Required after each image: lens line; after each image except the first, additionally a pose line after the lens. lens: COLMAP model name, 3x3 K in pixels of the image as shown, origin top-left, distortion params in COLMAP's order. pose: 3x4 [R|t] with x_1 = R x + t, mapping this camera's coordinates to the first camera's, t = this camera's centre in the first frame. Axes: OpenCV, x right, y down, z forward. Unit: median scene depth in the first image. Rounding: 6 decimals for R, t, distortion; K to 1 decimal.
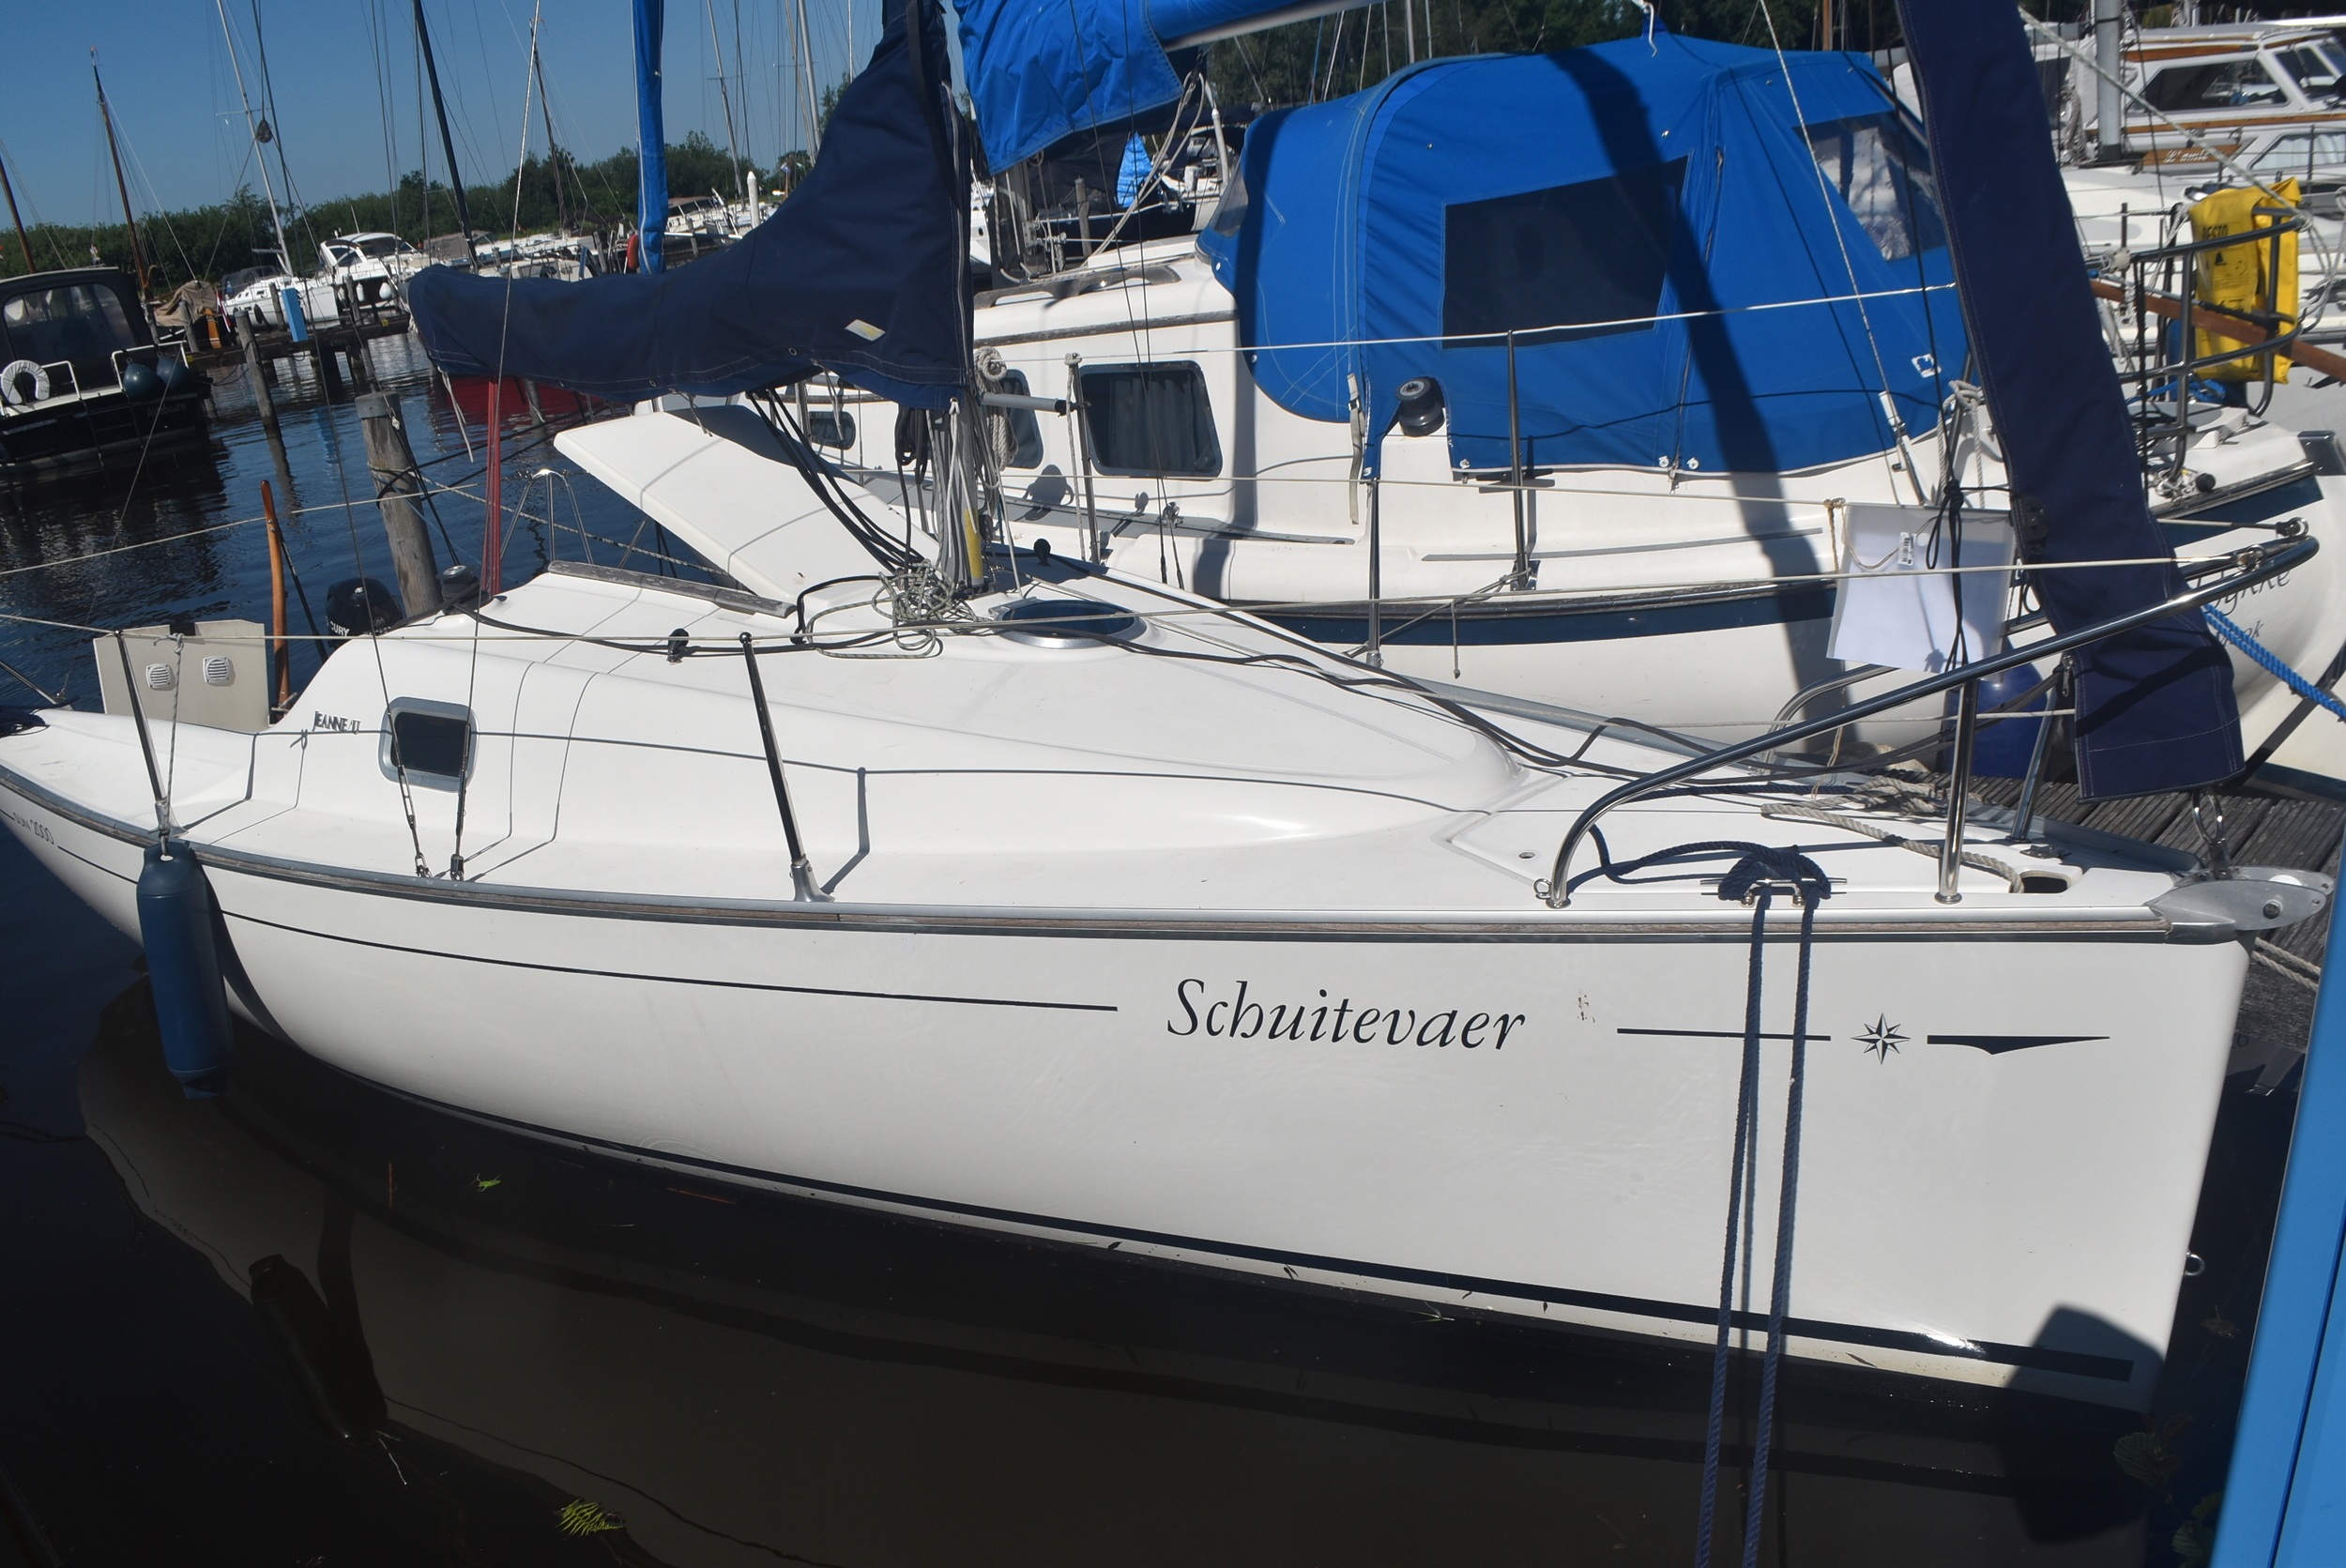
lens RADIAL K [[1858.2, 0, 1170.6], [0, 1858.2, 792.6], [0, 0, 1]] dist [-0.078090, 0.013322]
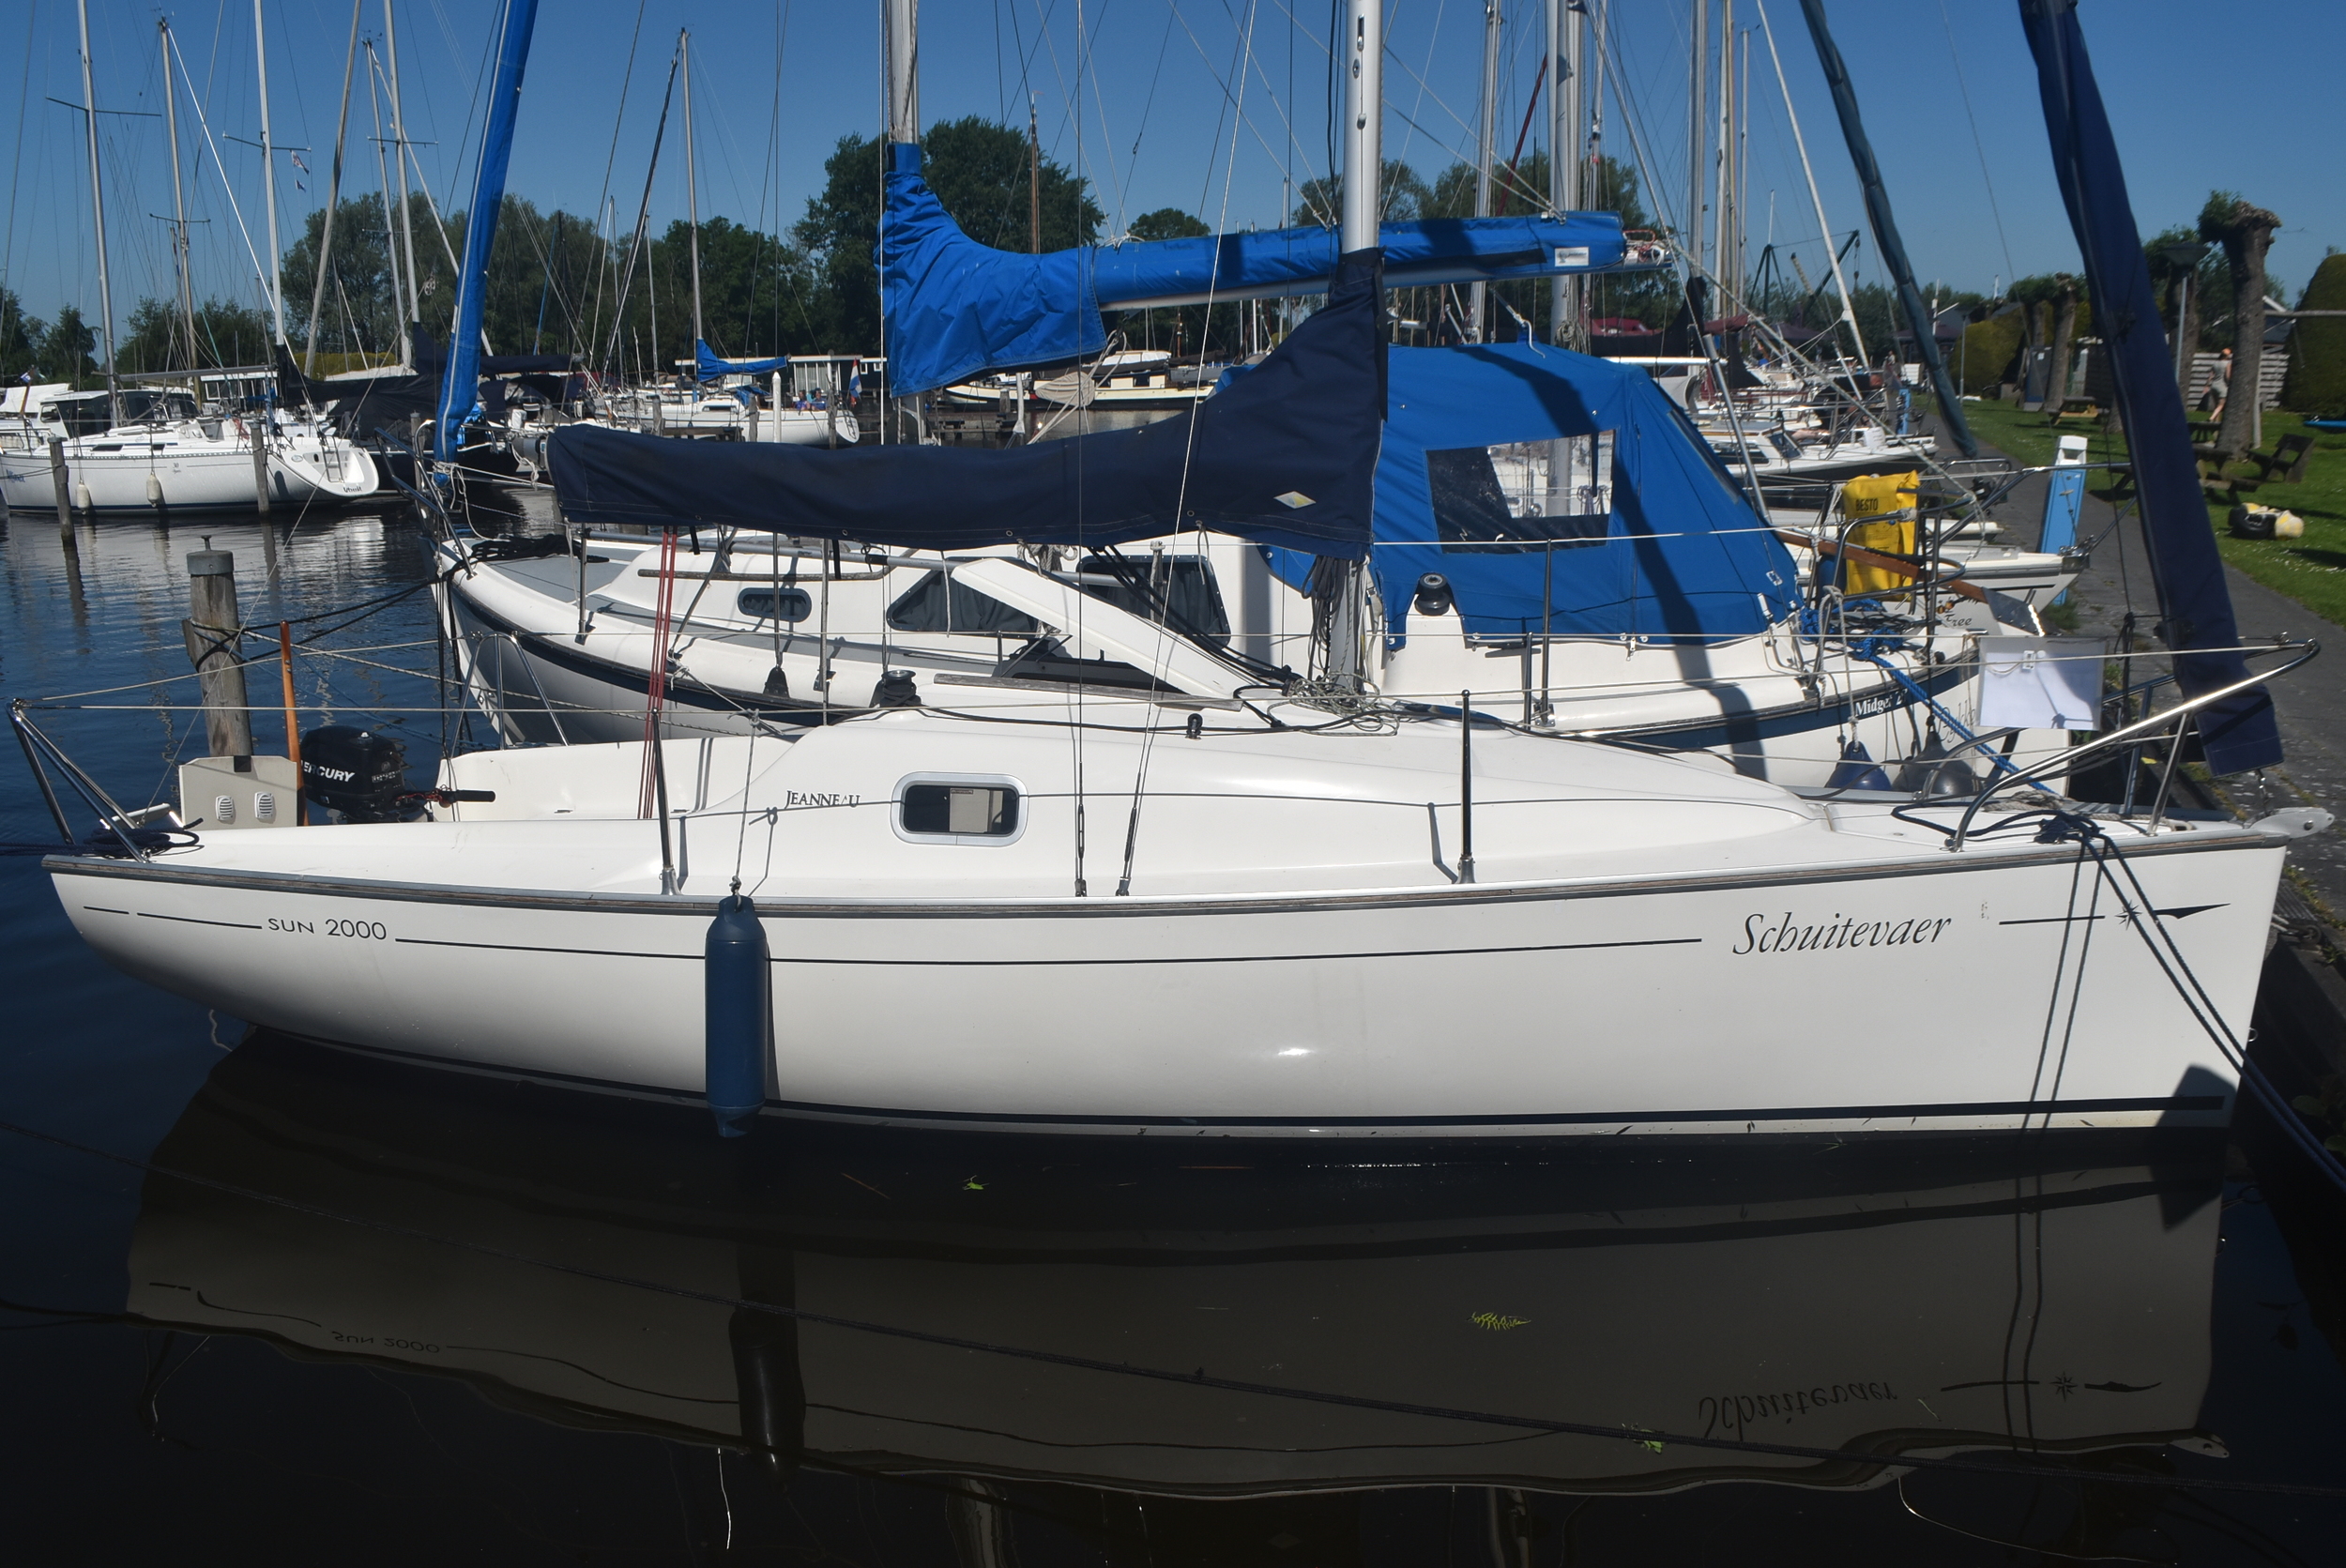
lens RADIAL K [[1858.2, 0, 1155.9], [0, 1858.2, 798.7], [0, 0, 1]] dist [-0.078090, 0.013322]
pose [[0.896588, 0.002512, 0.442858, -0.709687], [0.058501, 0.990549, -0.124057, 0.105256], [-0.438984, 0.137135, 0.887968, -0.103944]]
